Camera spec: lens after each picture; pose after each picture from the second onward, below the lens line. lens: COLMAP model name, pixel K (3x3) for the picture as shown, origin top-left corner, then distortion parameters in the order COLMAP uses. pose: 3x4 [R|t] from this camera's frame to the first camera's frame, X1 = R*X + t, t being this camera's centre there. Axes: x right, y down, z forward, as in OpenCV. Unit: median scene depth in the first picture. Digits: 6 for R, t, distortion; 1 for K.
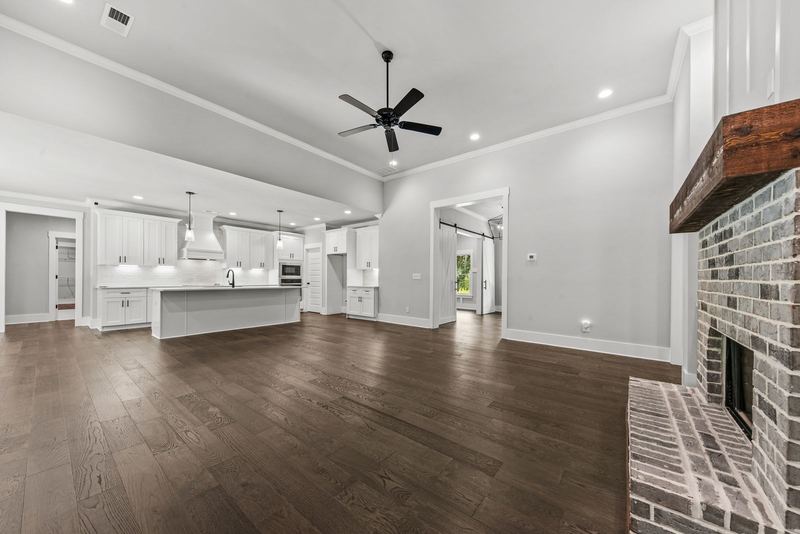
lens RADIAL K [[282.6, 0, 414.5], [0, 282.6, 280.2], [0, 0, 1]] dist [0.001717, 0.000046]
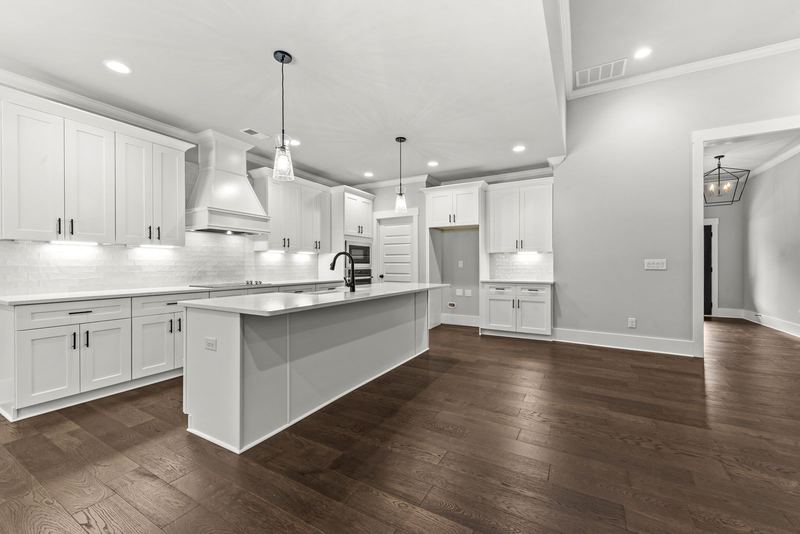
lens RADIAL K [[315.3, 0, 412.9], [0, 315.3, 267.1], [0, 0, 1]] dist [-0.000652, -0.000028]
pose [[0.987468, -0.008431, 0.157597, -0.491793], [0.008522, 0.999964, 0.000097, -0.009947], [-0.157592, 0.001247, 0.987504, 0.387000]]
